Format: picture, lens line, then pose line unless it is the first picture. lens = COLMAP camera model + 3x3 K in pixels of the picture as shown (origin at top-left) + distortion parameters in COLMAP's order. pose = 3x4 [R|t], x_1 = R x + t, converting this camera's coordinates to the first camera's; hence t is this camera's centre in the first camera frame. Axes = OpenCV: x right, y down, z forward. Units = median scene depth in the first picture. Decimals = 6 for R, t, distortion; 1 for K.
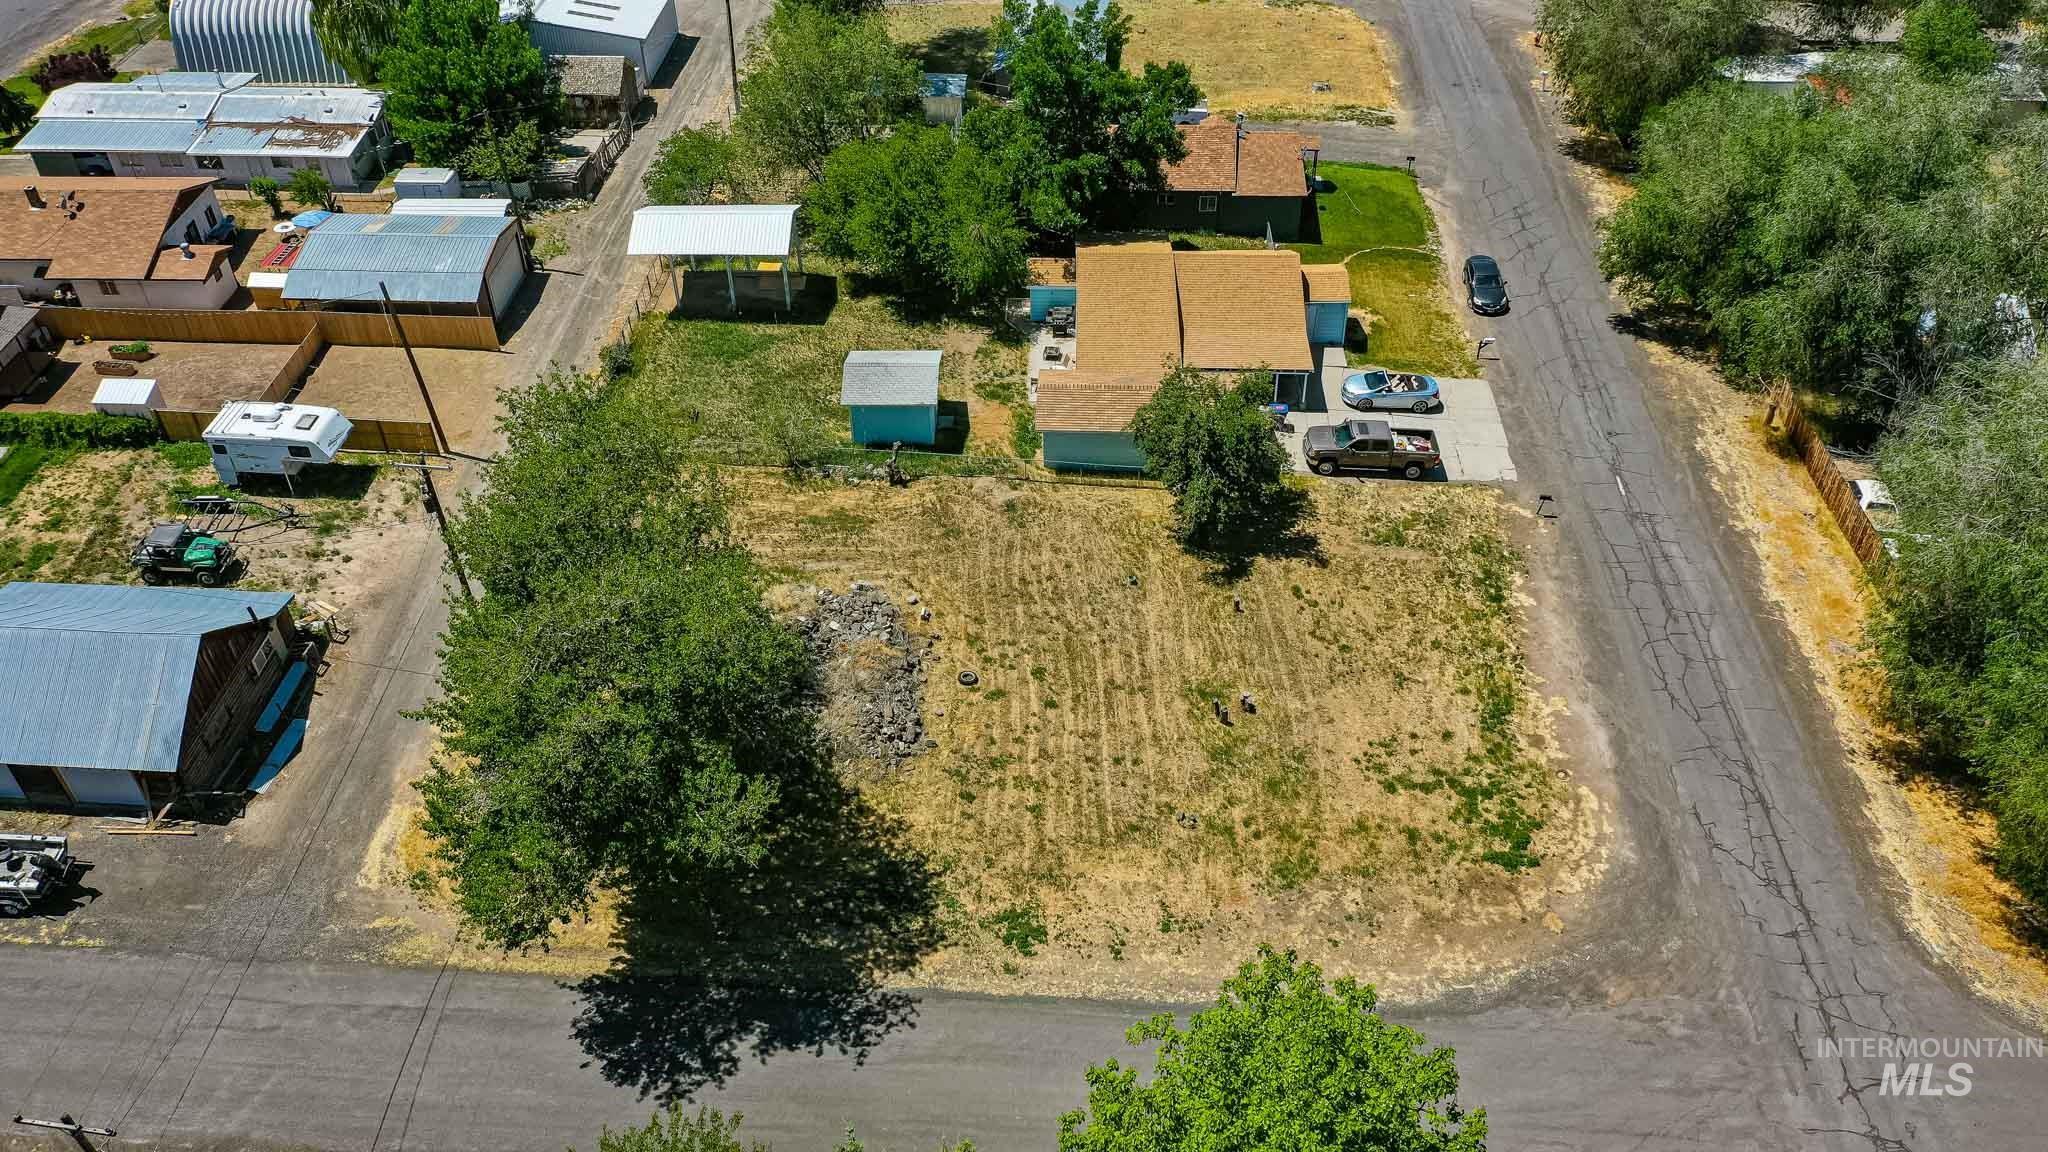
lens RADIAL K [[1588.4, 0, 1022.4], [0, 1588.4, 572.4], [0, 0, 1]] dist [-0.015511, 0.000751]
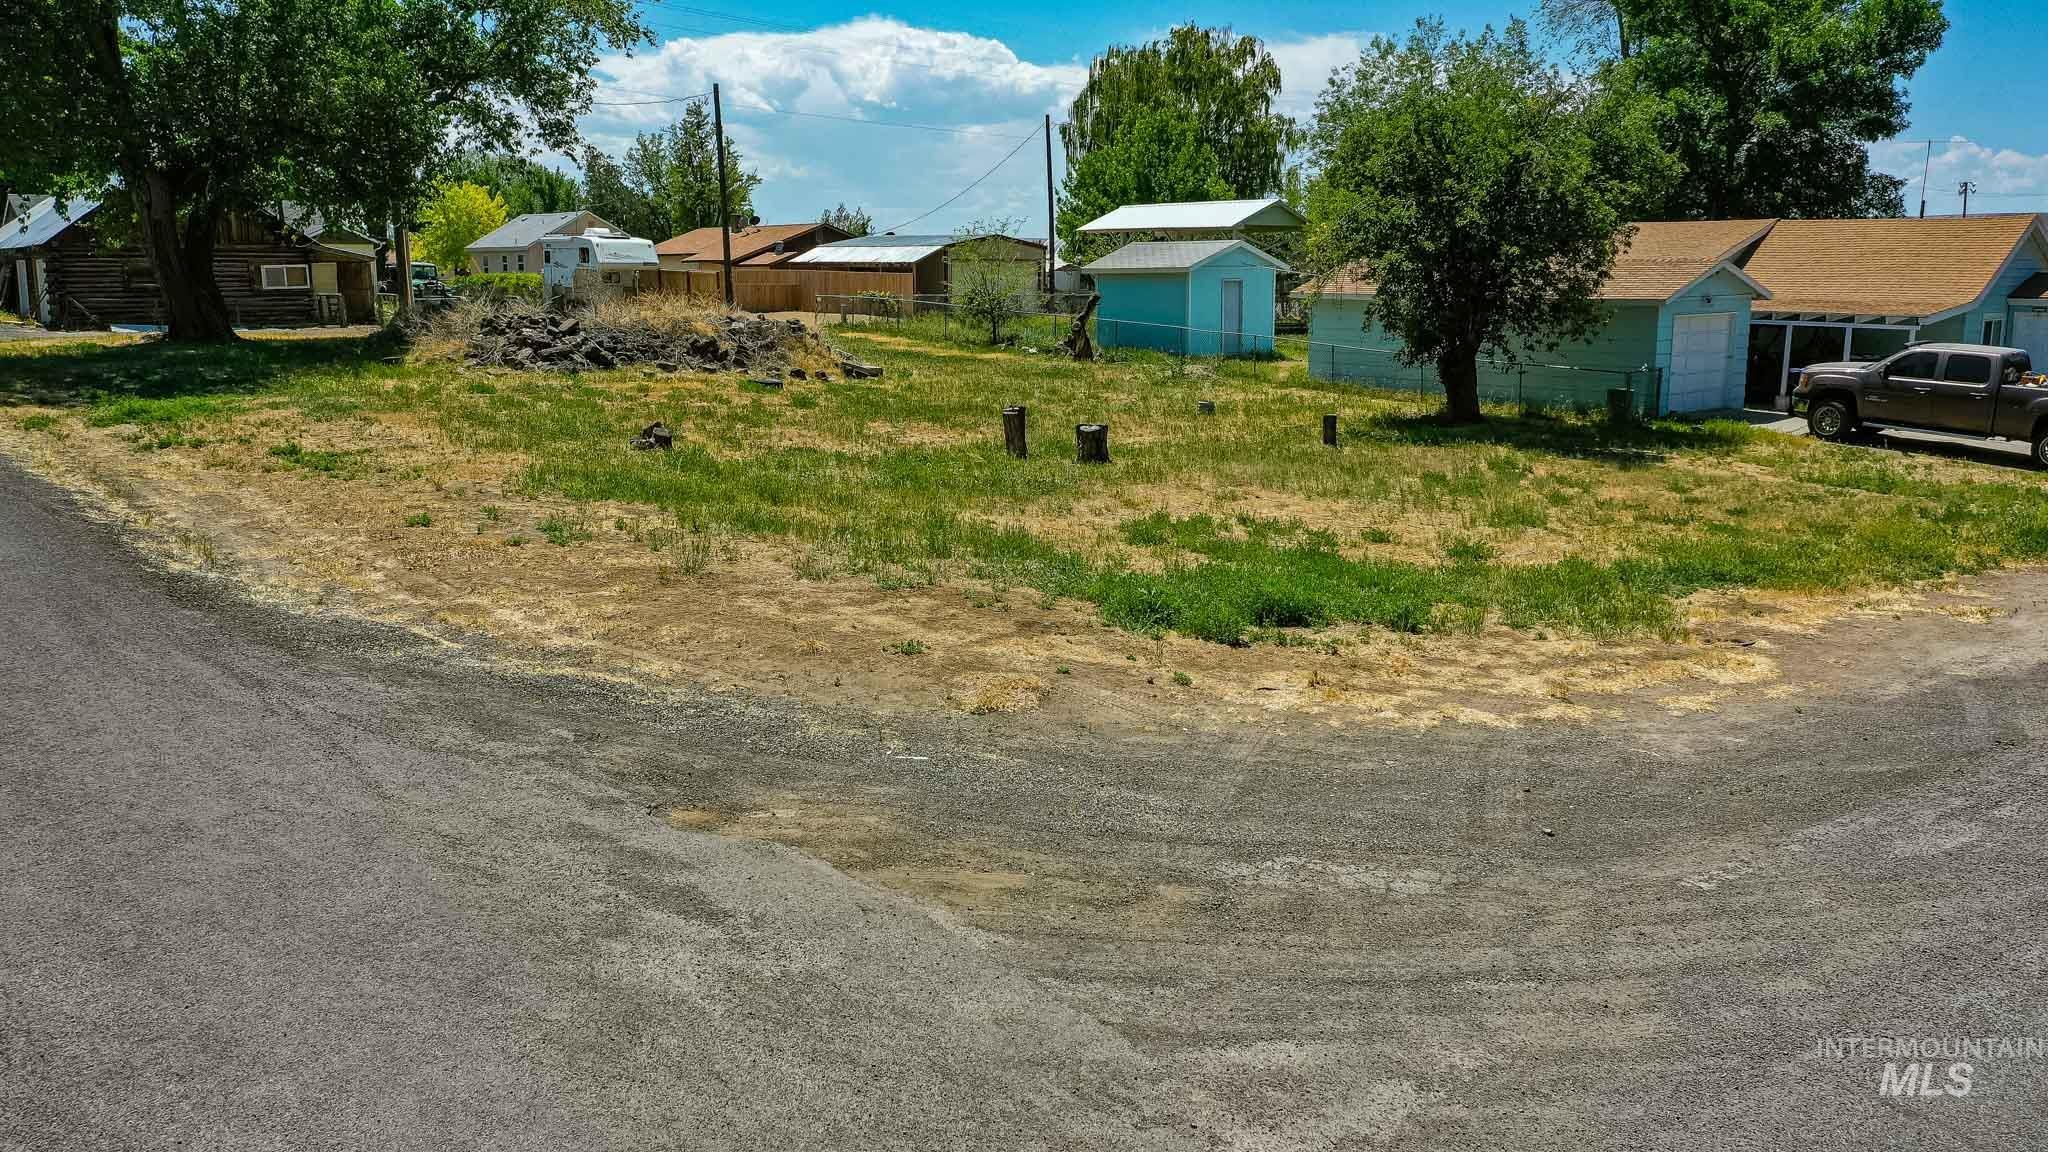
lens RADIAL K [[1588.4, 0, 1019.5], [0, 1588.4, 570.7], [0, 0, 1]] dist [-0.015511, 0.000751]
pose [[0.675751, 0.160762, -0.719386, 0.431945], [-0.476922, 0.839489, -0.260392, 0.231374], [0.562055, 0.519051, 0.643957, 0.756381]]
